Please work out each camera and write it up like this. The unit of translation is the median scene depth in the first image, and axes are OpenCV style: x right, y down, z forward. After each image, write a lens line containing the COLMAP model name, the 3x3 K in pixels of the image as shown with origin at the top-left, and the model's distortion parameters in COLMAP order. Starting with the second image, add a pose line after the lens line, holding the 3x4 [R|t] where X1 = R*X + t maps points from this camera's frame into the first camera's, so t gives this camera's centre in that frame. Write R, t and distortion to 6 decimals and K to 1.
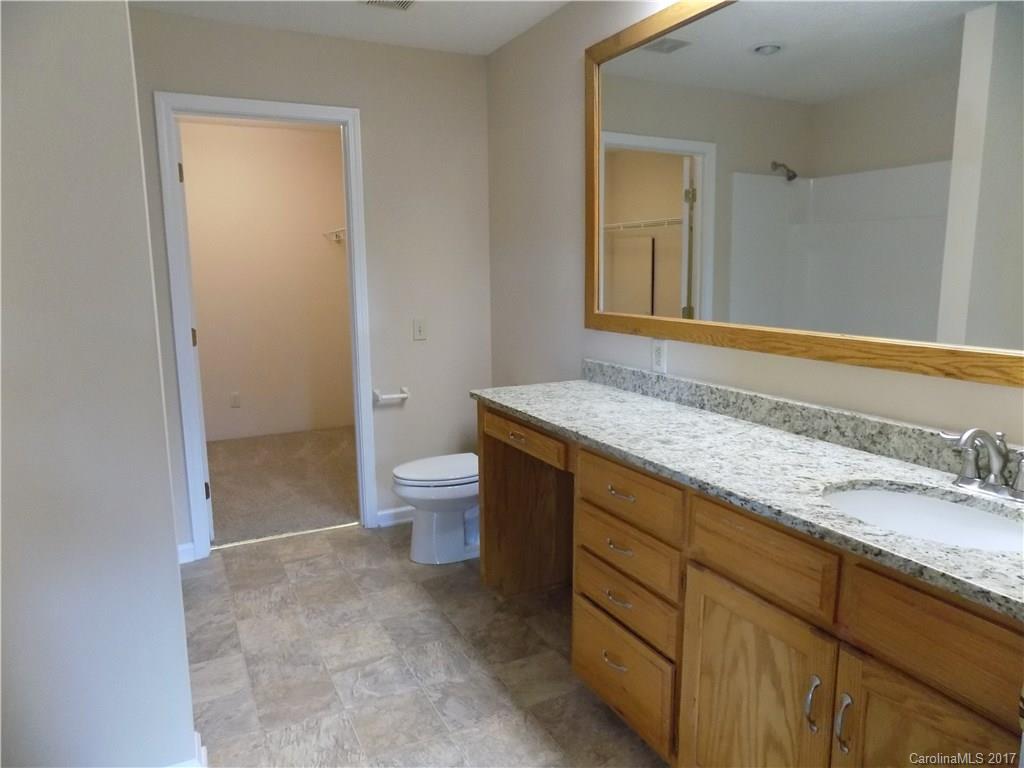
lens RADIAL K [[691.3, 0, 512.0], [0, 691.3, 384.0], [0, 0, 1]] dist [-0.088639, 0.084465]
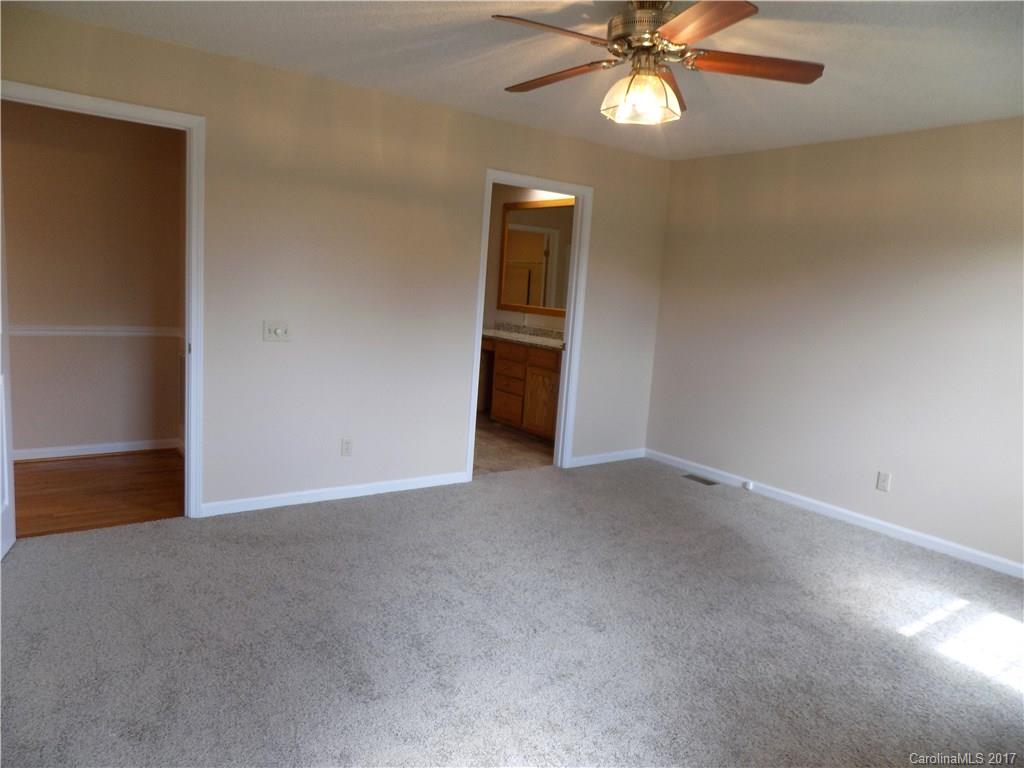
lens RADIAL K [[691.3, 0, 512.0], [0, 691.3, 384.0], [0, 0, 1]] dist [-0.088639, 0.084465]
pose [[0.985529, 0.041323, 0.164392, -0.282703], [-0.037938, 0.999000, -0.023674, 0.290172], [-0.165206, 0.017095, 0.986111, -1.740351]]
